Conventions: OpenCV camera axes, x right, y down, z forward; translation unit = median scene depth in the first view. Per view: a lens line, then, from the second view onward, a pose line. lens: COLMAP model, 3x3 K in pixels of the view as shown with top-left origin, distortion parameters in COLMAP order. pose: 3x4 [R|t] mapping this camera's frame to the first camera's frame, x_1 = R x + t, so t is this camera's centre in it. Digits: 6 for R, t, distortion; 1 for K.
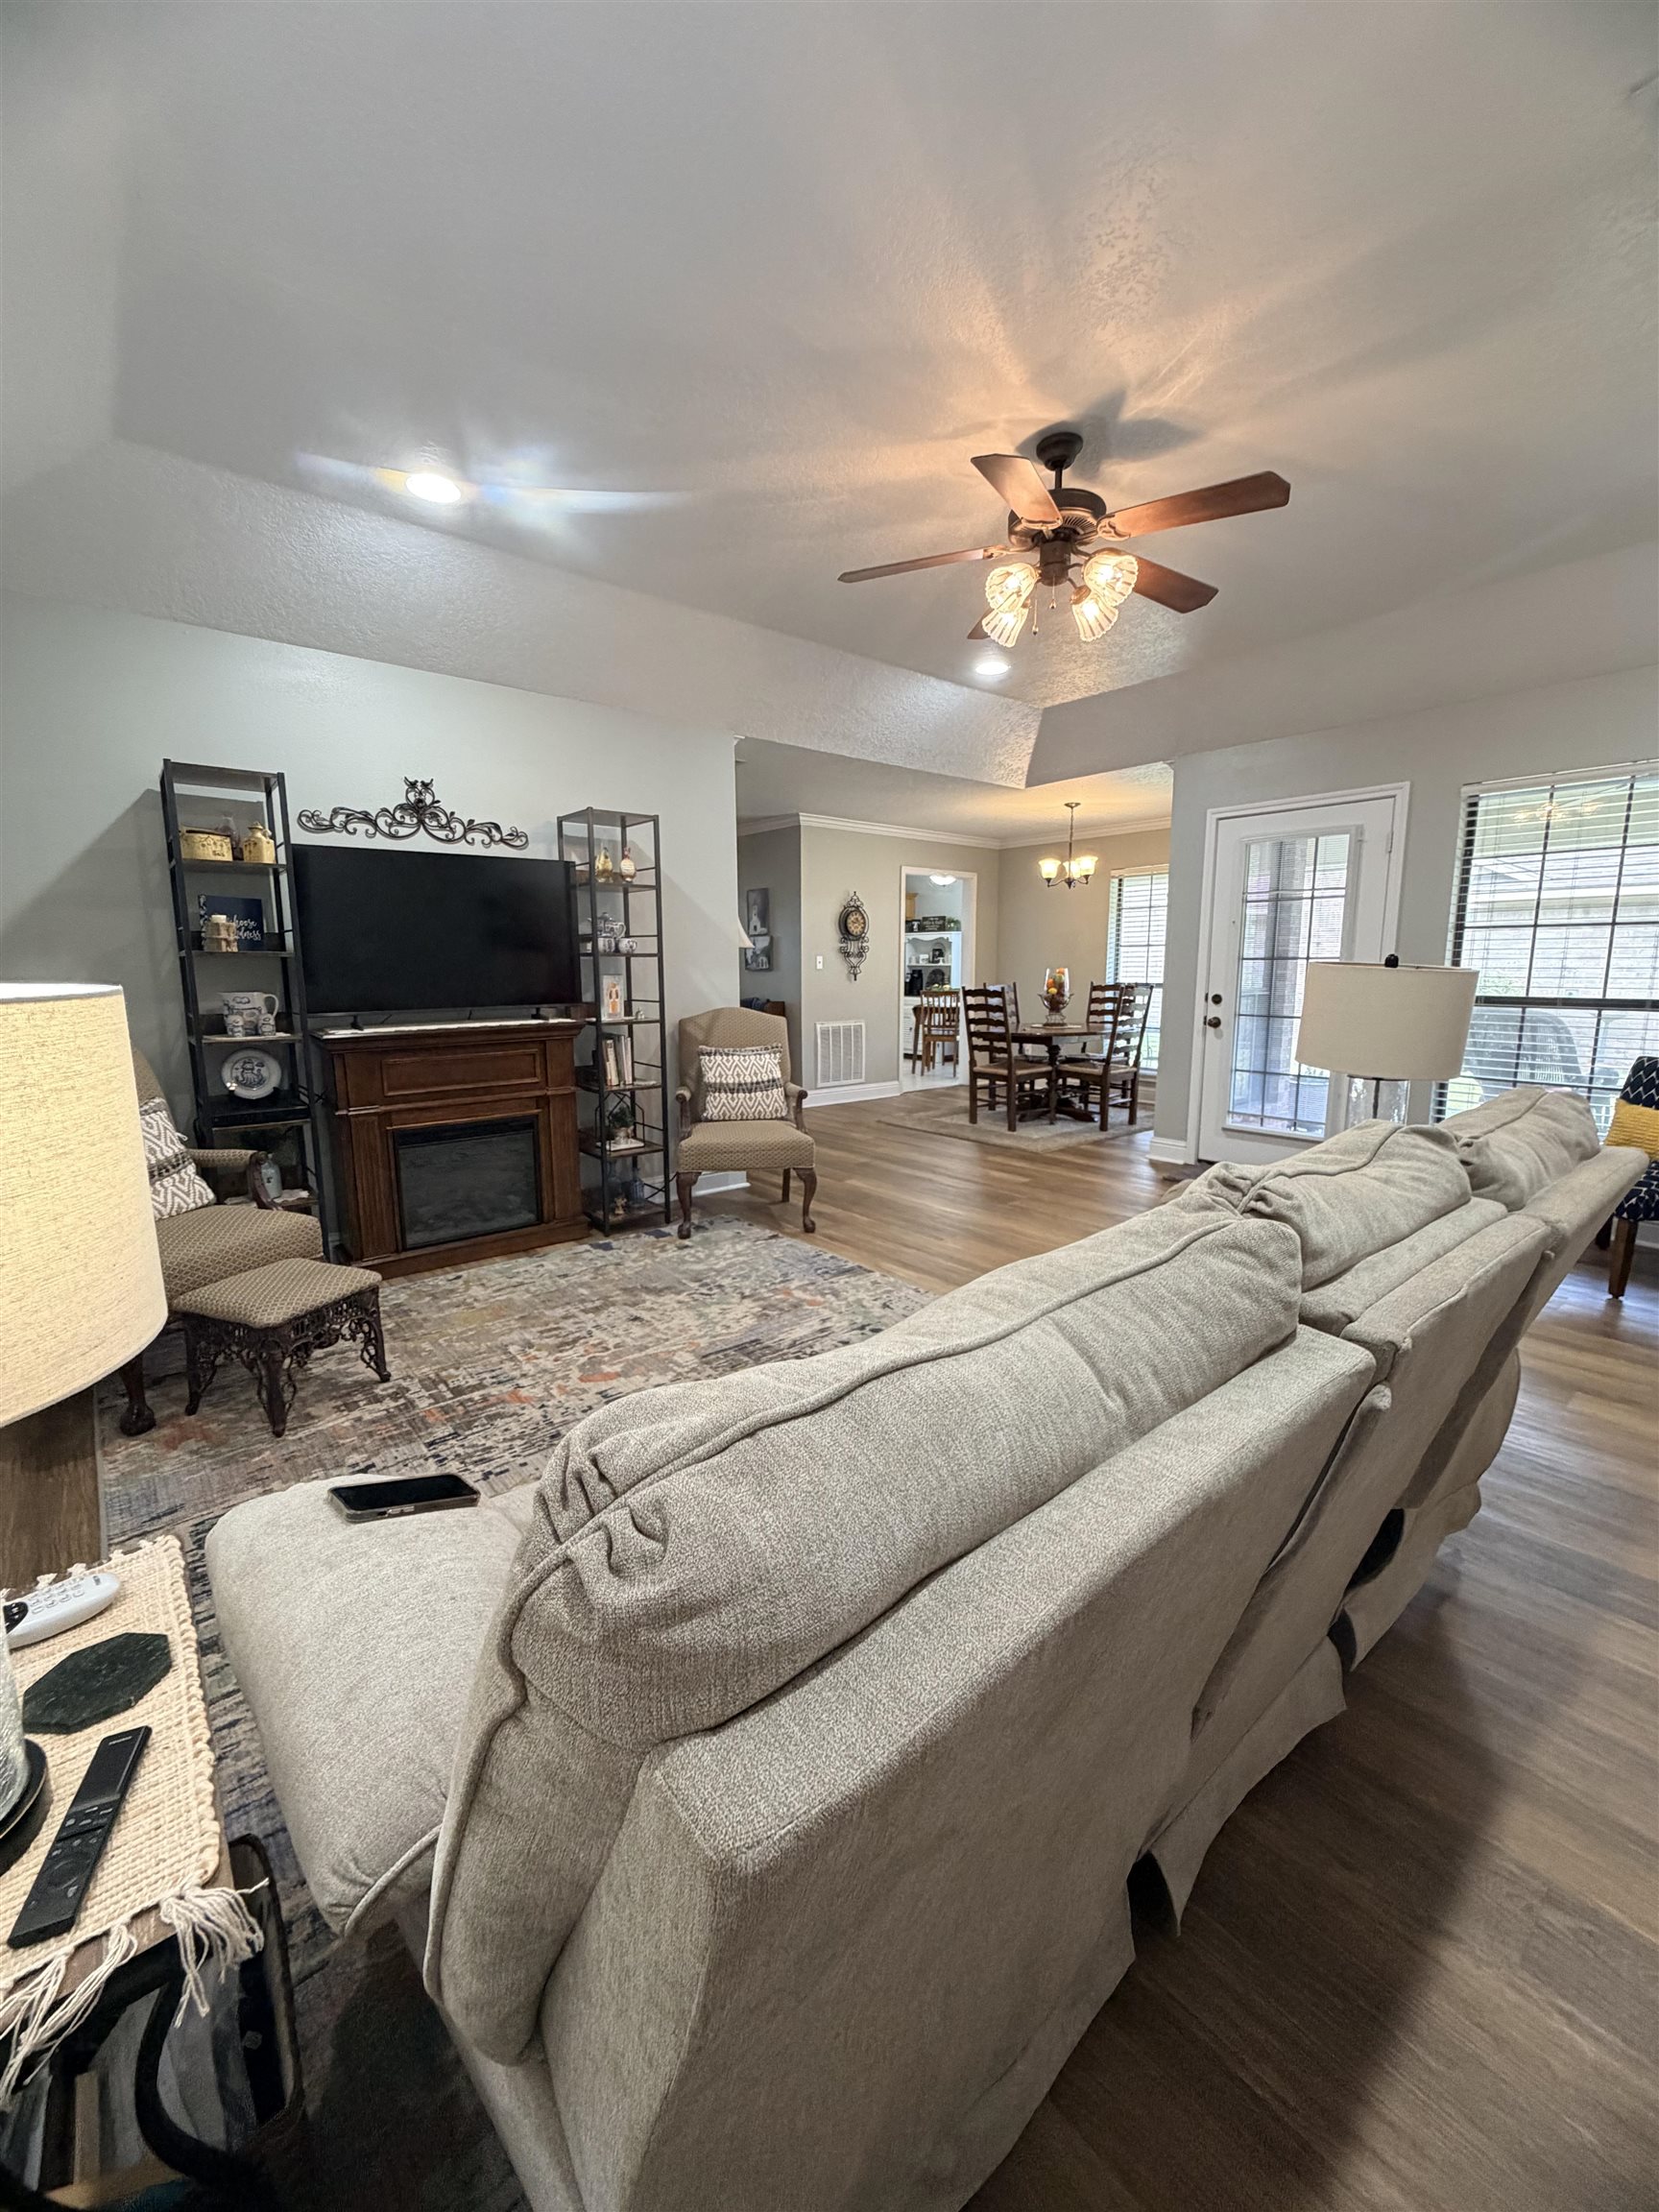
lens RADIAL K [[884.7, 0, 834.2], [0, 884.7, 1106.1], [0, 0, 1]] dist [0.001301, -0.000068]
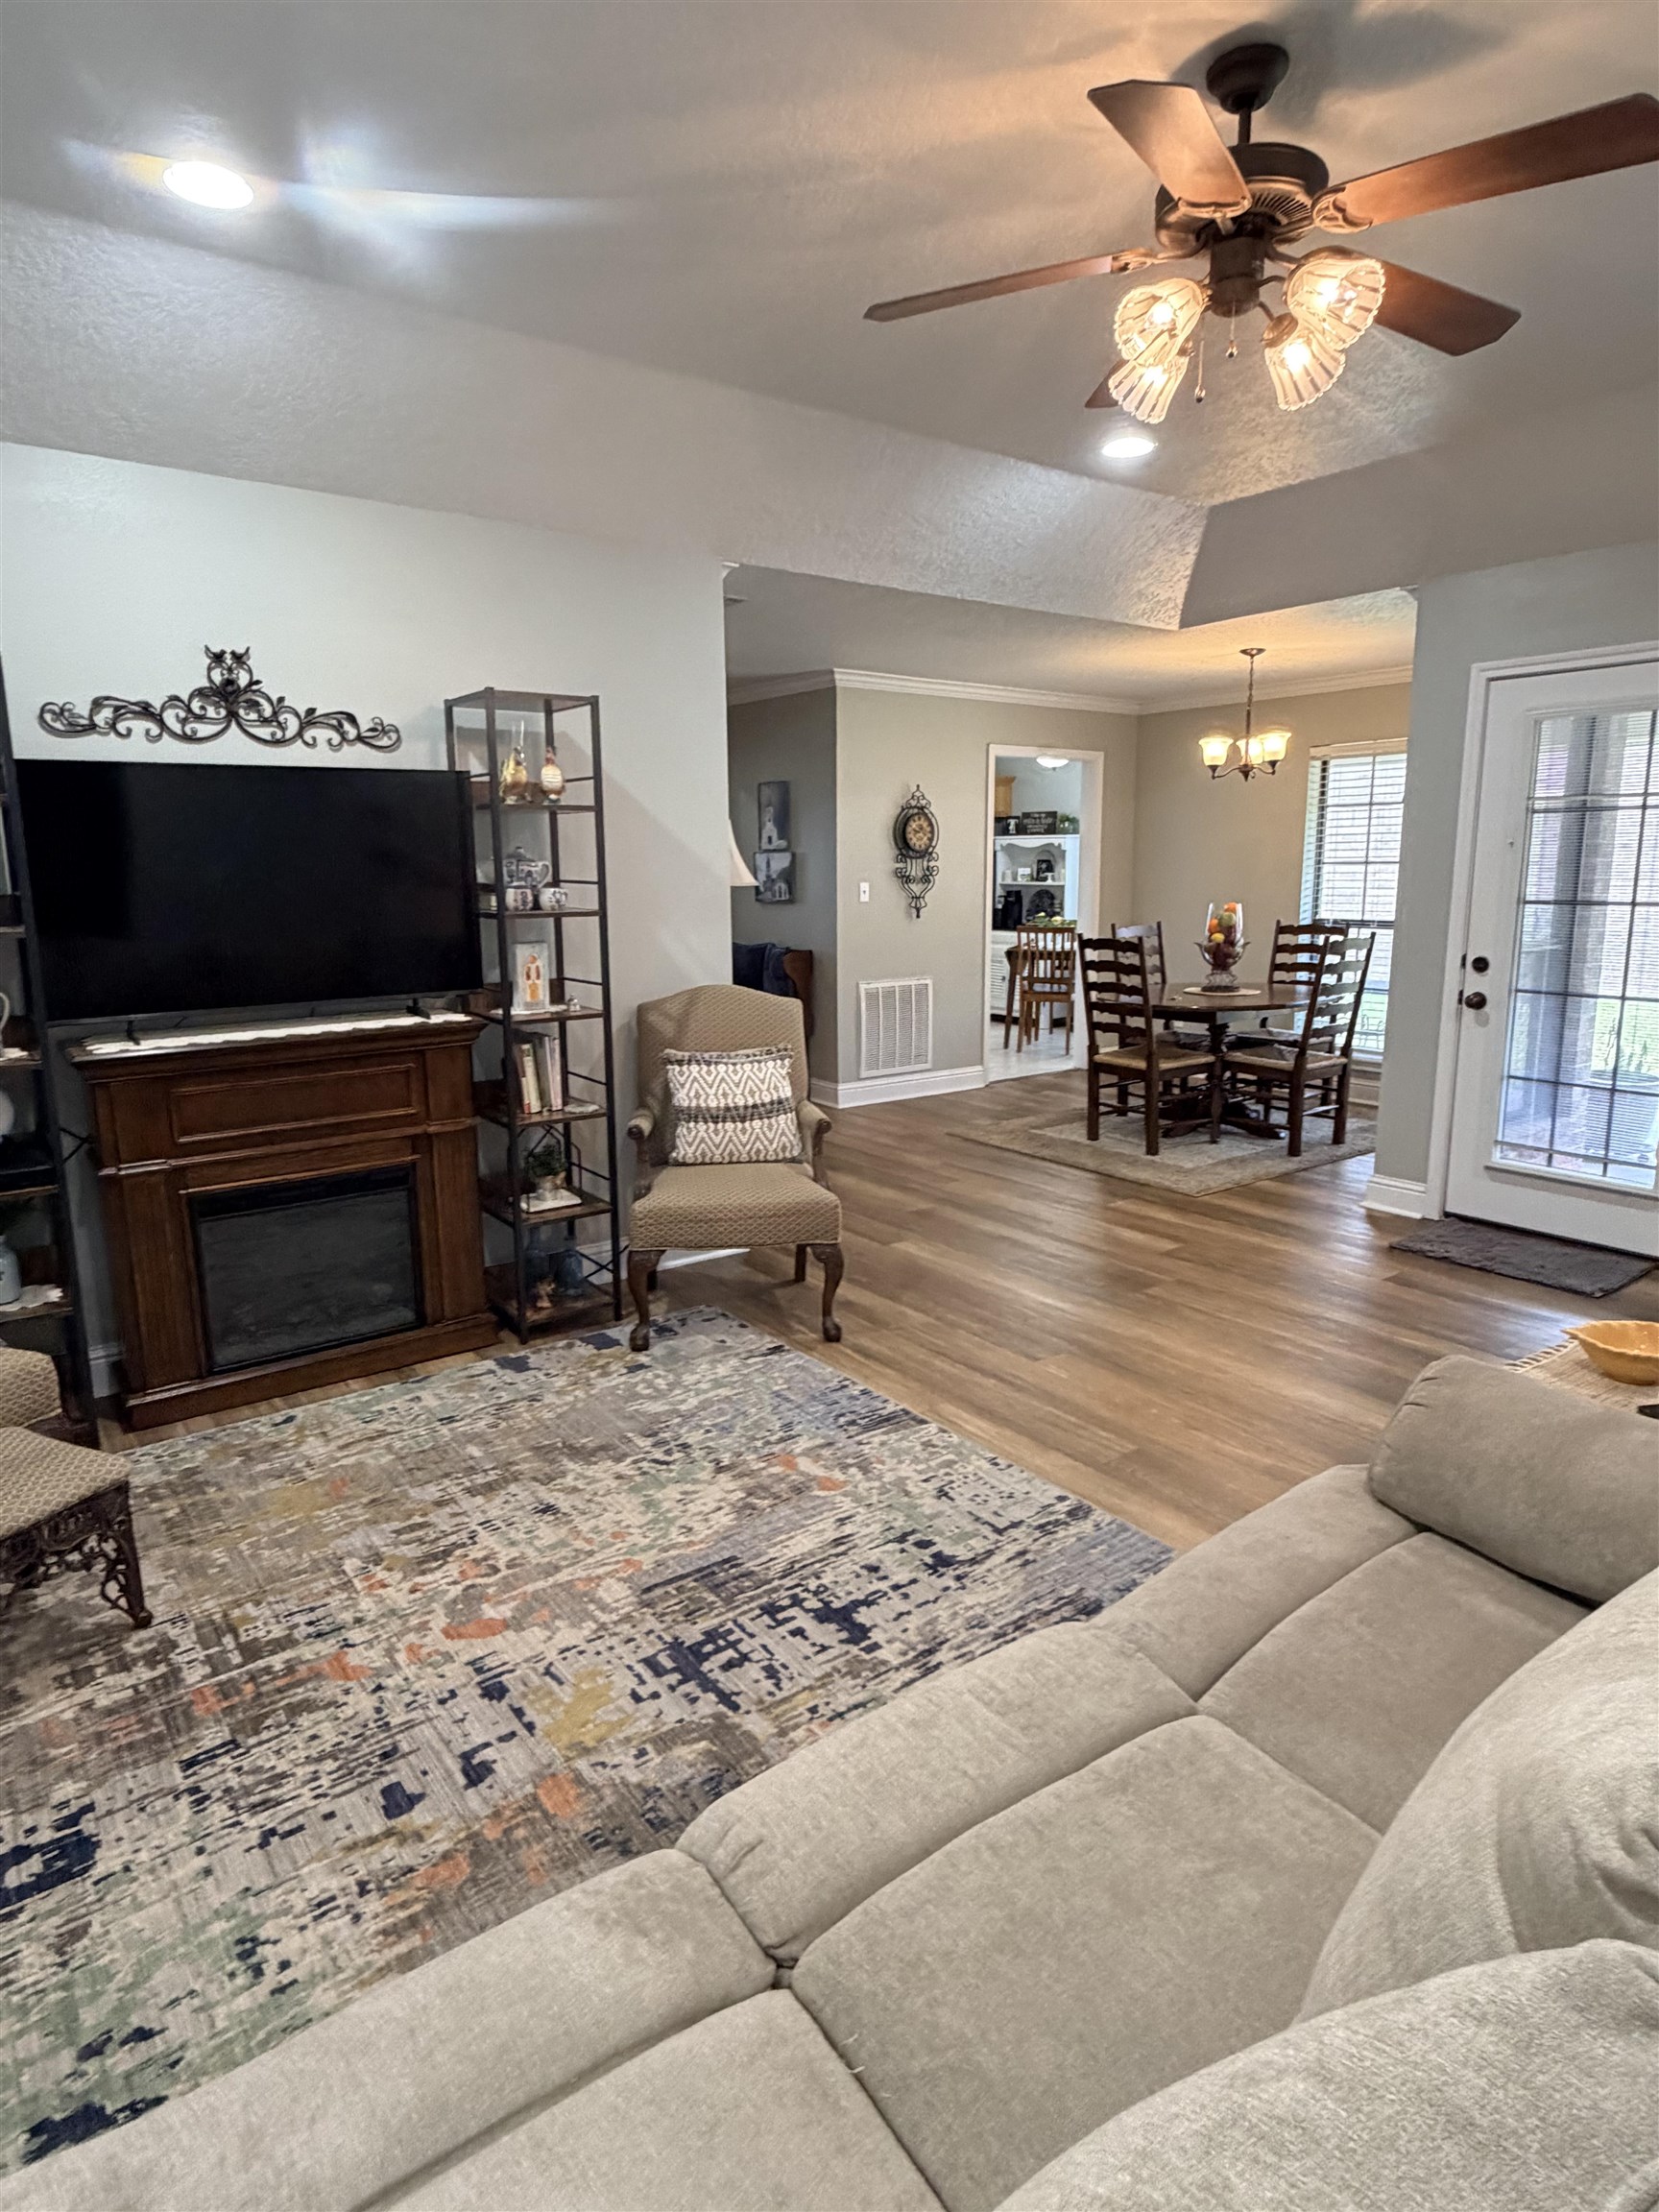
lens RADIAL K [[1247.8, 0, 825.9], [0, 1247.8, 1104.0], [0, 0, 1]] dist [-0.003447, 0.002573]
pose [[0.998268, 0.005963, -0.058534, 0.021182], [-0.004104, 0.999485, 0.031829, -0.063706], [0.058694, -0.031533, 0.997778, 0.100579]]
